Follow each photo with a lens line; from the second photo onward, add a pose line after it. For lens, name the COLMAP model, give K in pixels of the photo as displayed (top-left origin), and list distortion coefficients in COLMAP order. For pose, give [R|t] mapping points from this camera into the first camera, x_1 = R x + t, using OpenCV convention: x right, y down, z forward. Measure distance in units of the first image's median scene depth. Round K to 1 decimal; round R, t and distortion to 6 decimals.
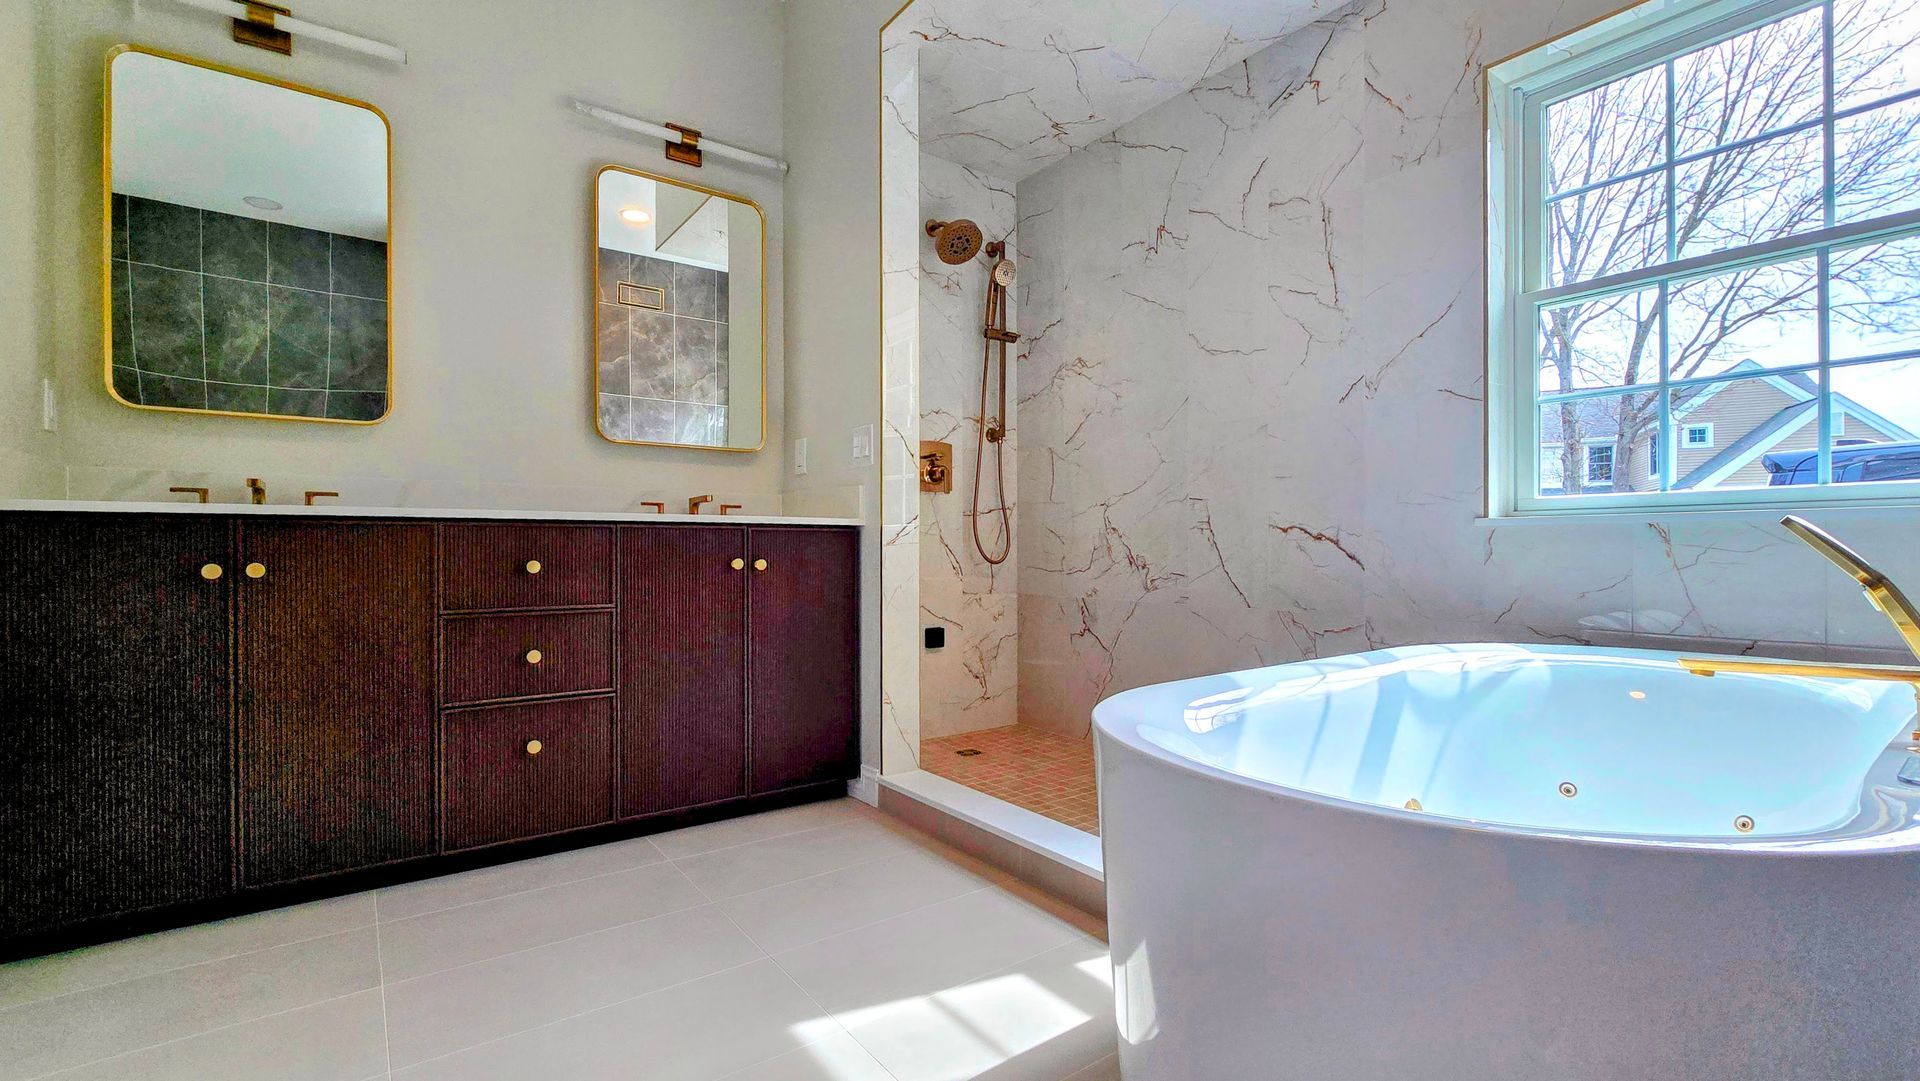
lens RADIAL K [[829.4, 0, 985.3], [0, 829.4, 536.5], [0, 0, 1]] dist [0.000285, -0.000153]
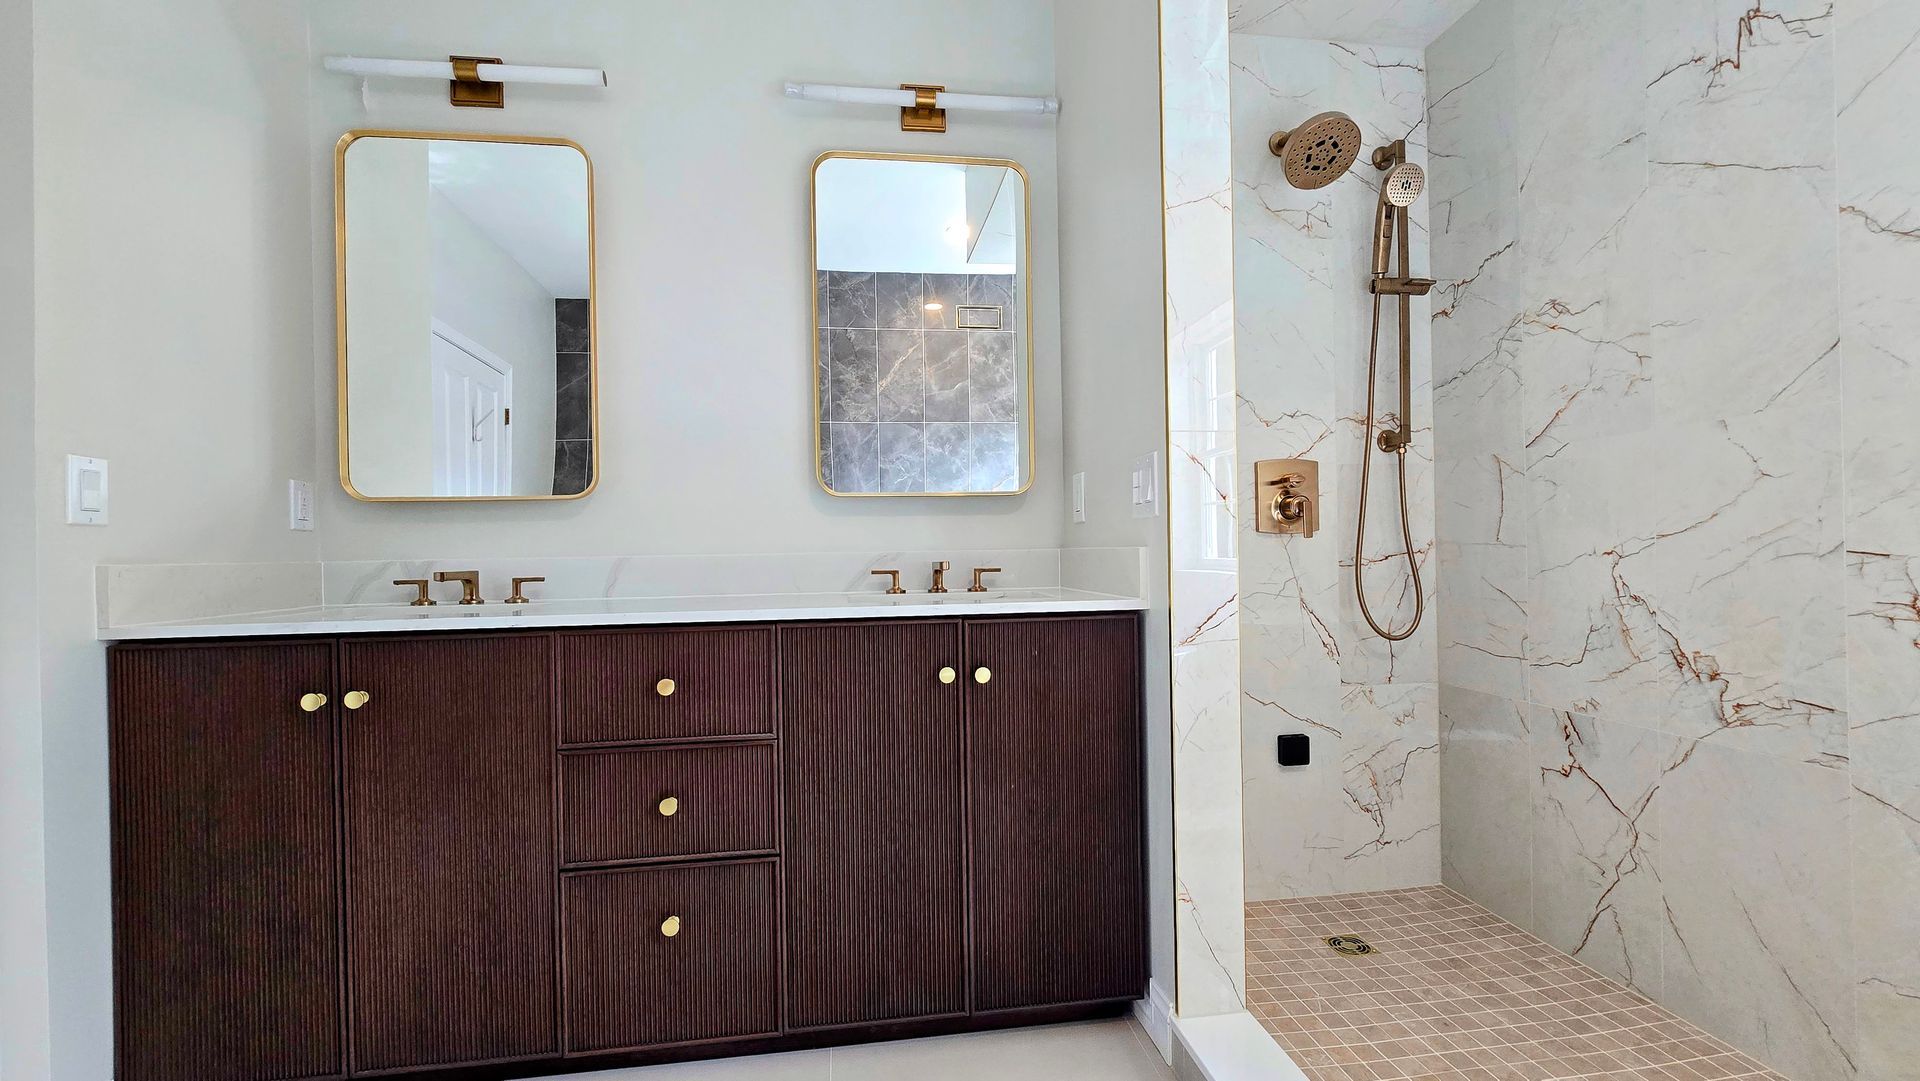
lens RADIAL K [[785.3, 0, 960.0], [0, 785.3, 540.5], [0, 0, 1]] dist [-0.001694, -0.000218]
pose [[0.866581, -0.014679, -0.498820, 0.024518], [0.019574, 0.999798, 0.004585, -0.055787], [0.498652, -0.013737, 0.866694, 0.307107]]
